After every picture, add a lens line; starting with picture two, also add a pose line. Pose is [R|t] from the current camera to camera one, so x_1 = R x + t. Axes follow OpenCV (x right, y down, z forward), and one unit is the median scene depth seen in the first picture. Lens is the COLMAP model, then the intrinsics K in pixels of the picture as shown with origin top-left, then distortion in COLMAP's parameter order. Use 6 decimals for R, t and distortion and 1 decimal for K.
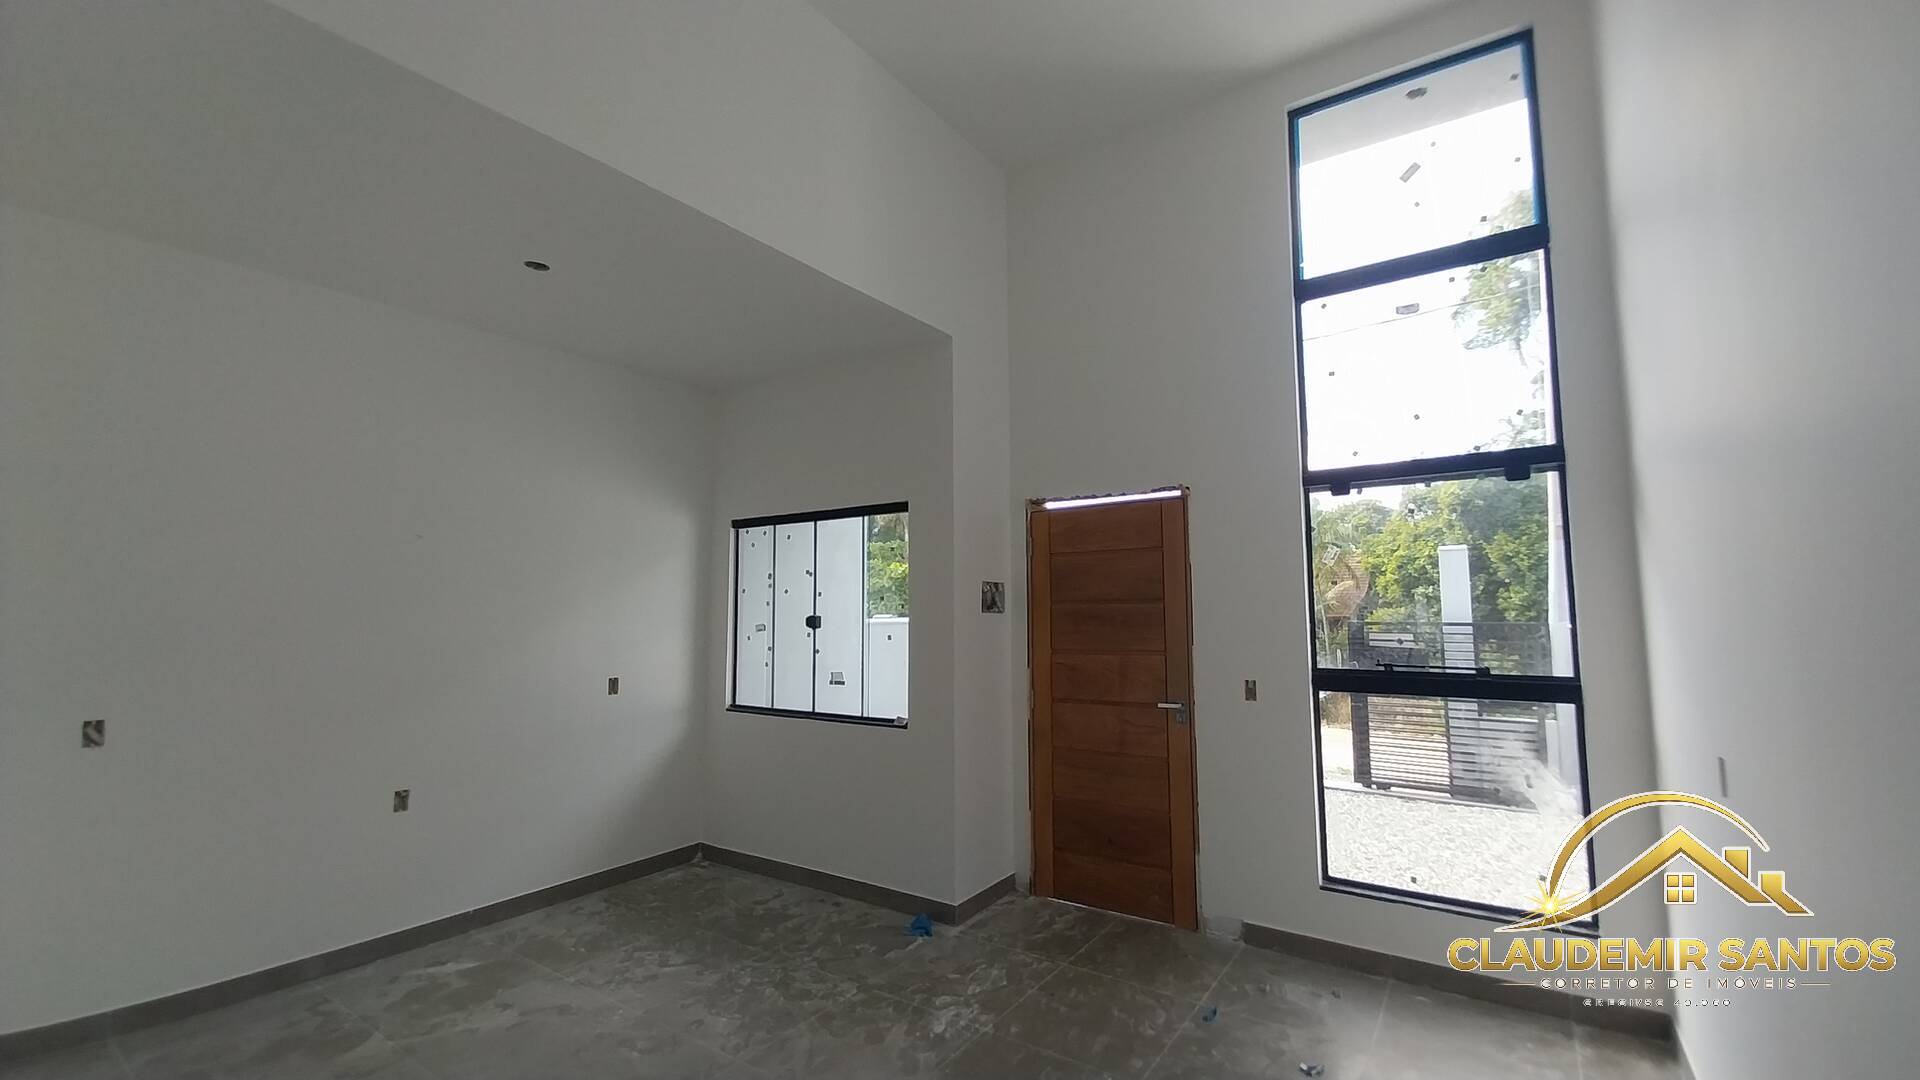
lens RADIAL K [[706.7, 0, 1035.7], [0, 706.7, 556.3], [0, 0, 1]] dist [0.000448, 0.000016]
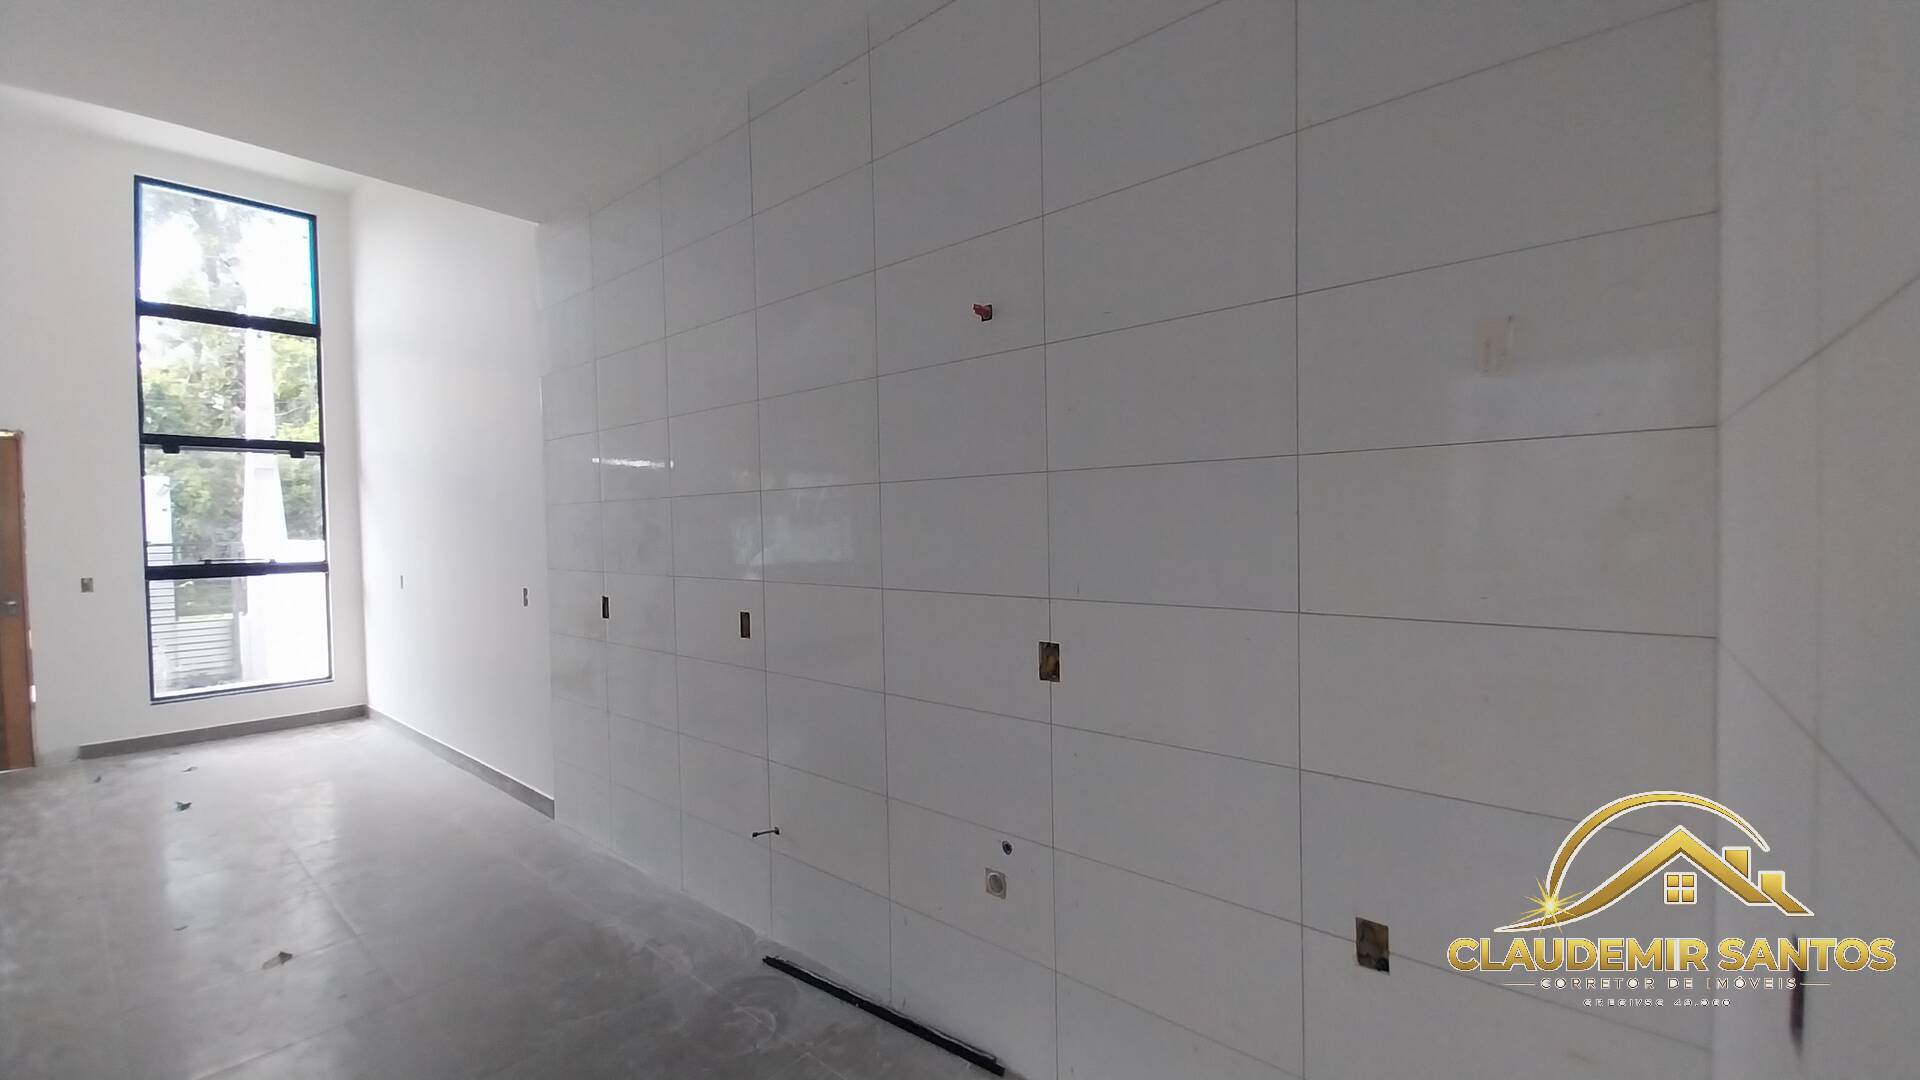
lens RADIAL K [[743.6, 0, 1016.4], [0, 743.6, 537.0], [0, 0, 1]] dist [0.009716, -0.006685]
pose [[0.050118, -0.007533, 0.998715, -1.102931], [-0.064443, 0.997863, 0.010760, -0.040265], [-0.996662, -0.064899, 0.049525, -0.930472]]
